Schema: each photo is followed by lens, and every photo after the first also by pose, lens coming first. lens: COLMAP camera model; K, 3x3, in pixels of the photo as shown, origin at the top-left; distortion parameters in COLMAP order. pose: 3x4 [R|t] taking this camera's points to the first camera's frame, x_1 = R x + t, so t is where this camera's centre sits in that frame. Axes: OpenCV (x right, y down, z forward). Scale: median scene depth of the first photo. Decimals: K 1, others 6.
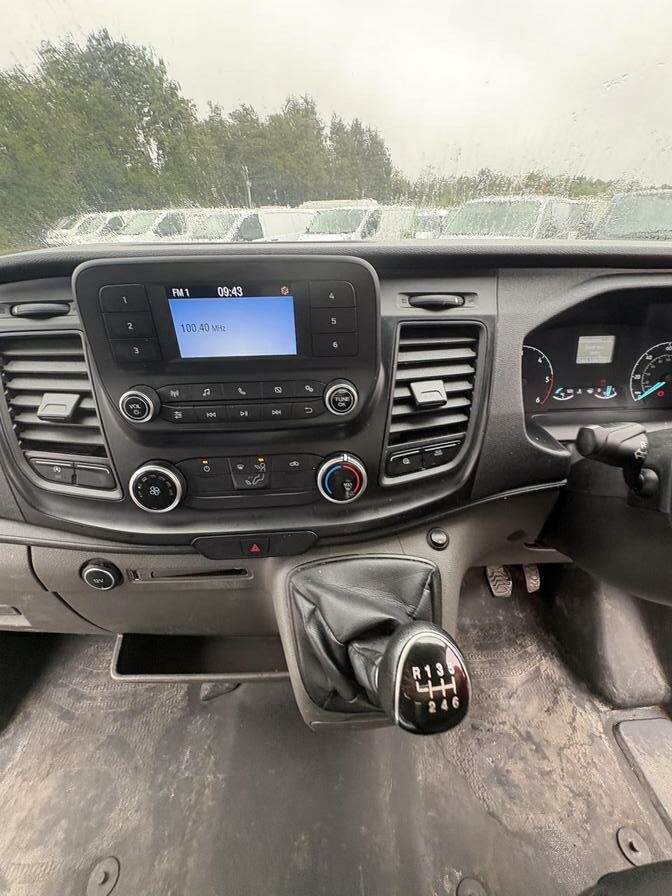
lens RADIAL K [[361.3, 0, 338.7], [0, 361.3, 451.4], [0, 0, 1]] dist [-0.003255, 0.000359]
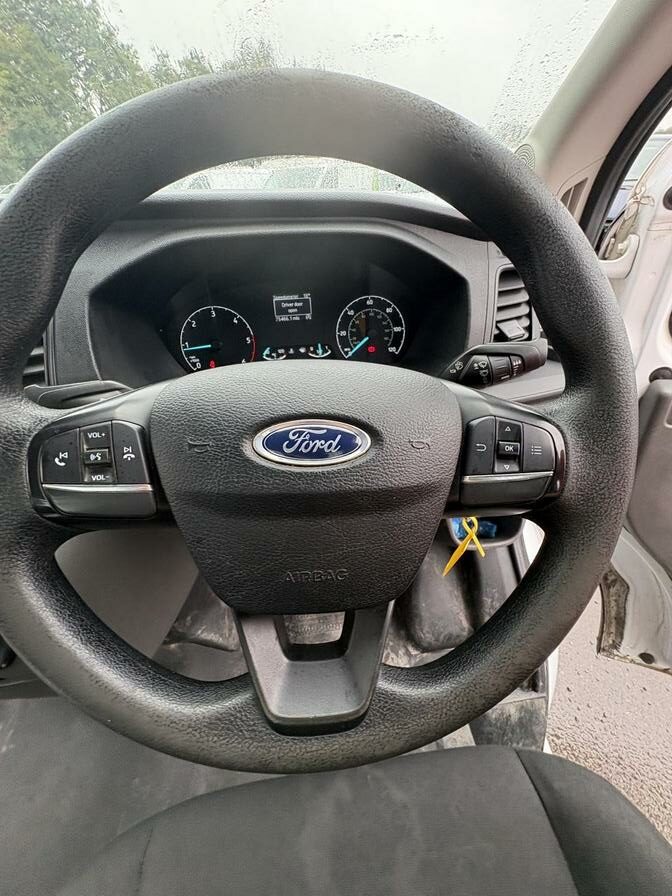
lens RADIAL K [[361.3, 0, 335.1], [0, 361.3, 453.7], [0, 0, 1]] dist [-0.003255, 0.000359]
pose [[0.997416, -0.059653, 0.040025, 0.732193], [0.056327, 0.995233, 0.079609, 0.042745], [-0.044583, -0.077149, 0.996022, -0.016088]]
